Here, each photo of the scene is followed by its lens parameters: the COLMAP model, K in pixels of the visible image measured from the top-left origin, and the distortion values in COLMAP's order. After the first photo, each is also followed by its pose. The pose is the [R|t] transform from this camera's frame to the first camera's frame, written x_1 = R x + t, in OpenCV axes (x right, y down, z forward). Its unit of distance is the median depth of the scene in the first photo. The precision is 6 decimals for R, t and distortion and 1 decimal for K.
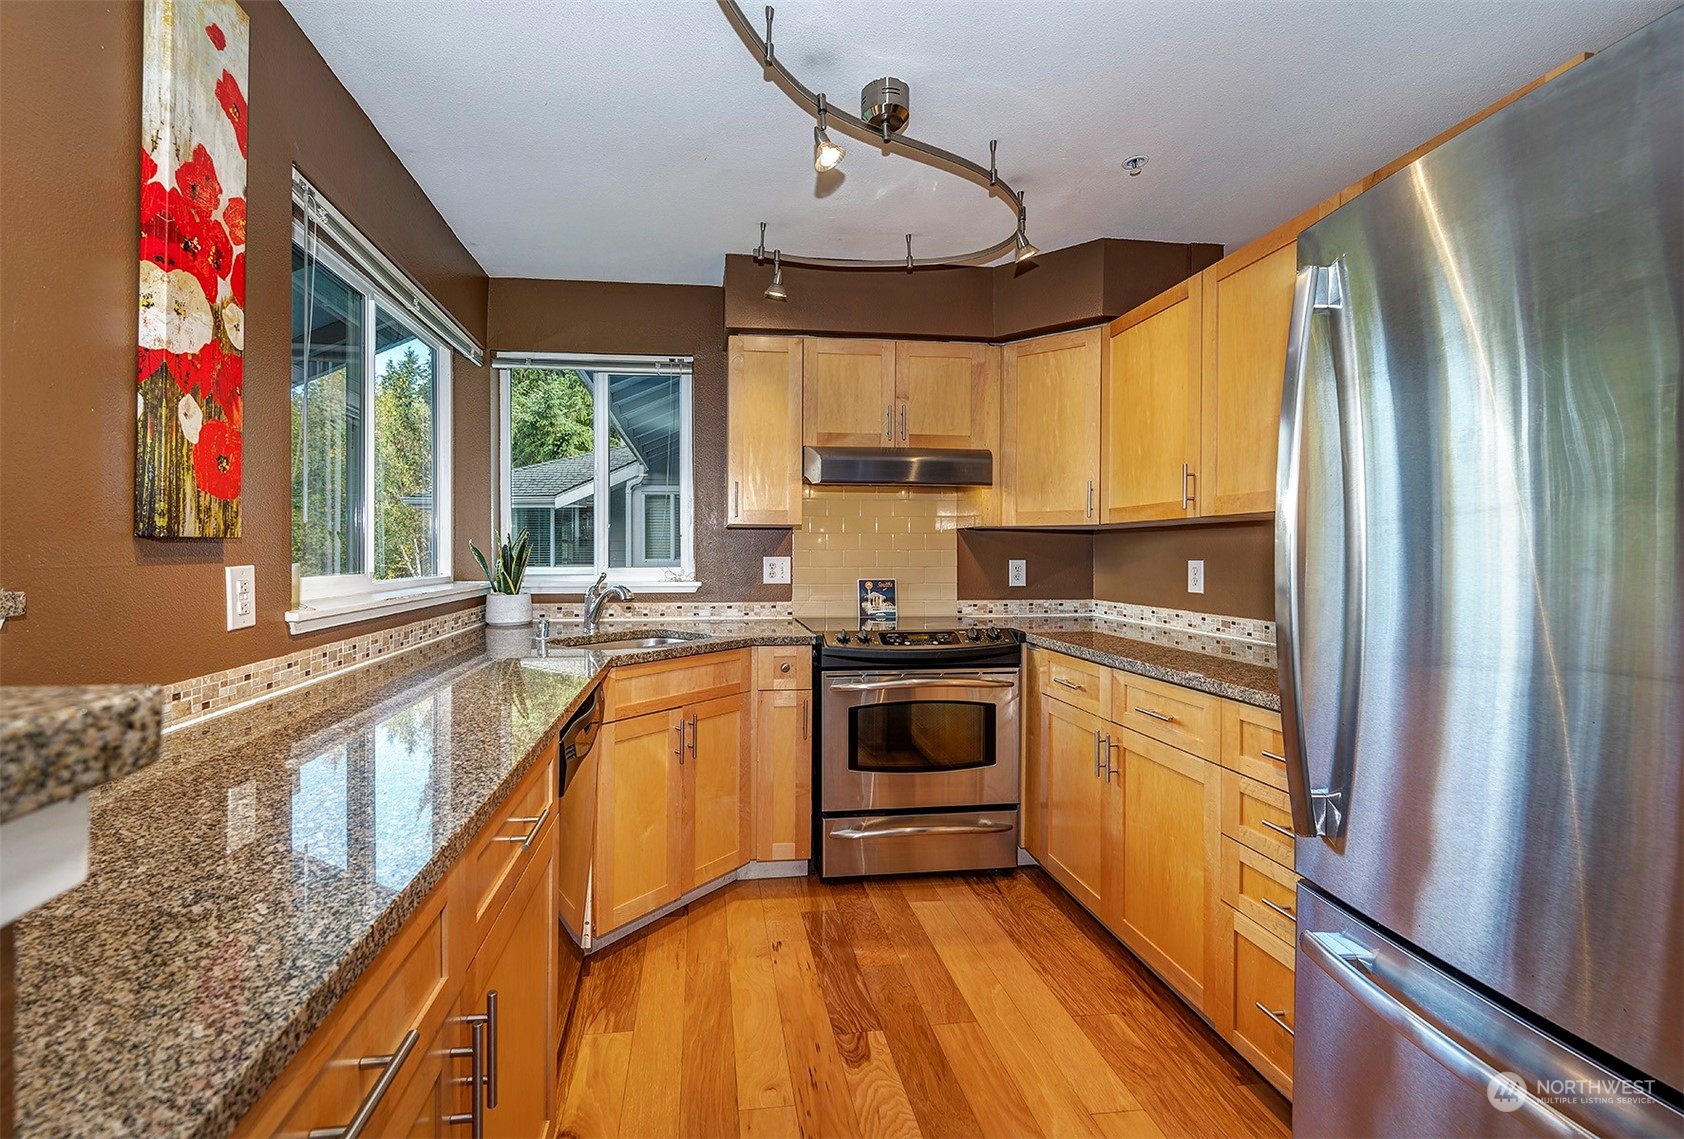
lens RADIAL K [[683.6, 0, 780.4], [0, 683.6, 552.3], [0, 0, 1]] dist [-0.001670, 0.000359]
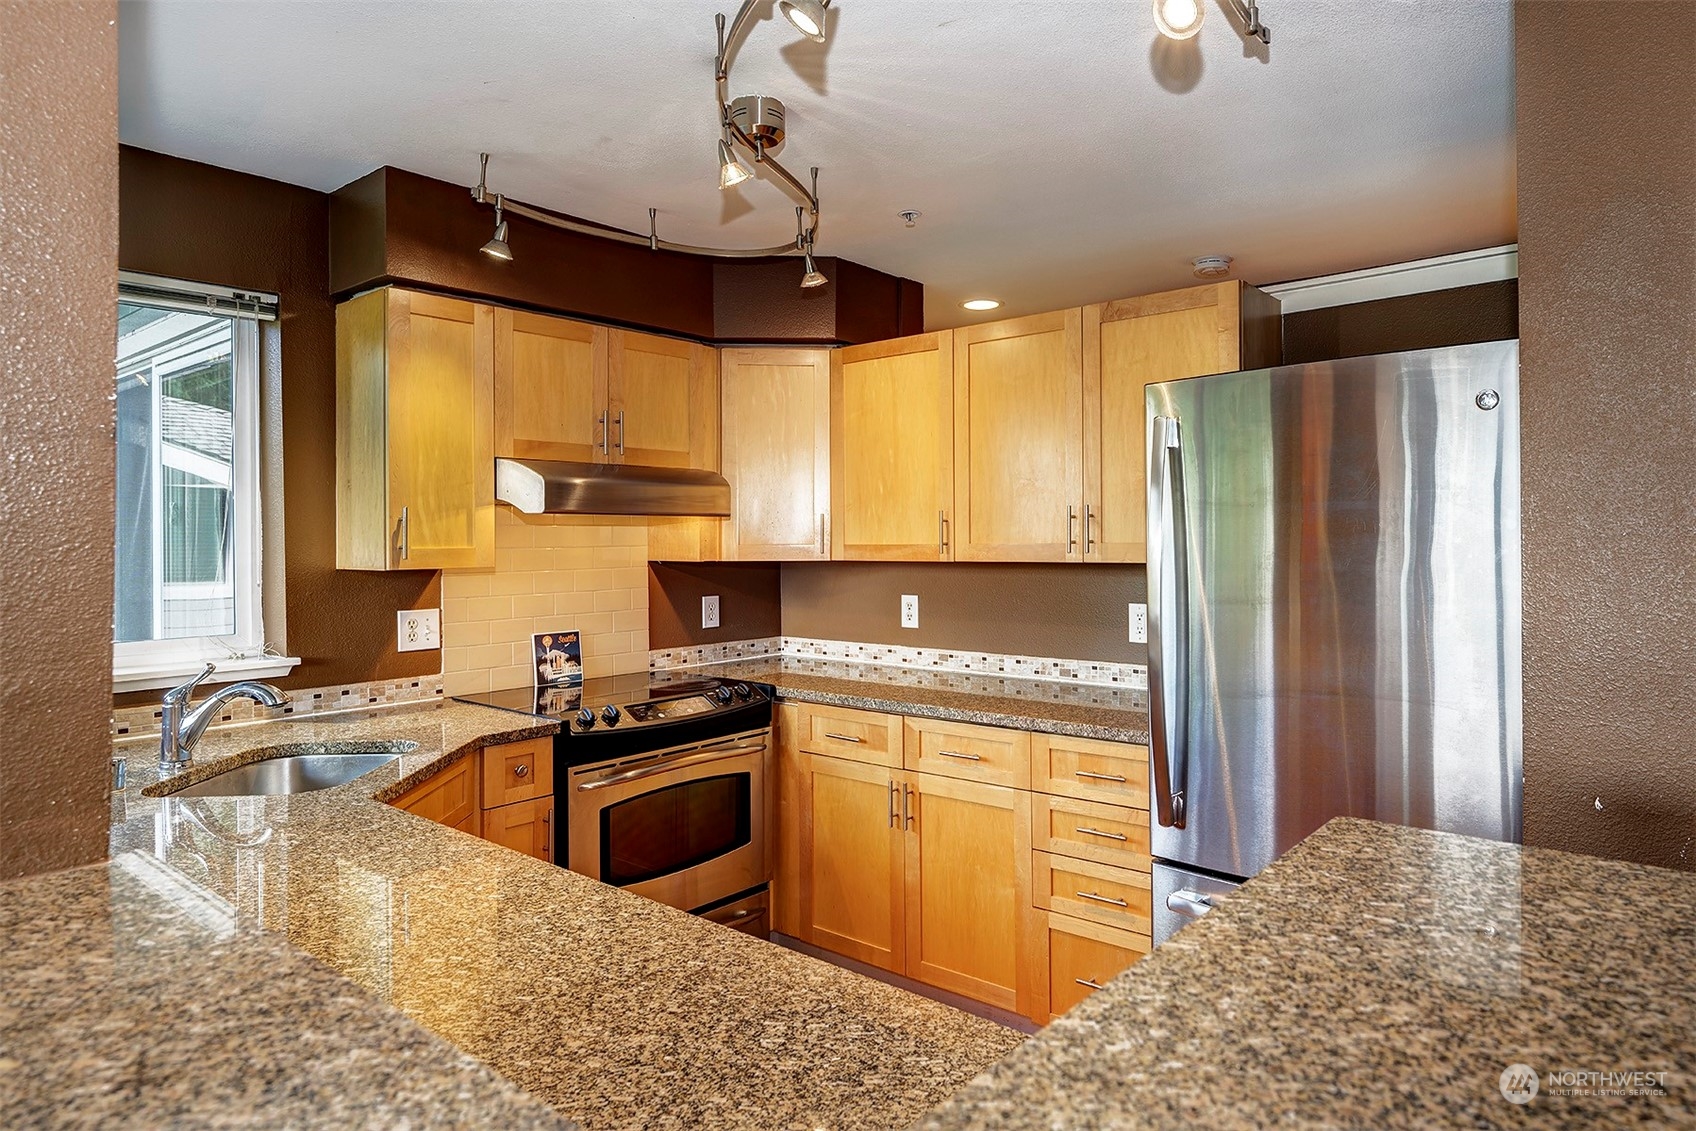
lens RADIAL K [[1002.1, 0, 861.4], [0, 1002.1, 538.7], [0, 0, 1]] dist [0.008158, 0.000727]
pose [[0.733296, -0.010965, 0.679821, -0.439044], [0.012963, 0.999914, 0.002145, -0.074472], [-0.679786, 0.007240, 0.733375, -0.031751]]
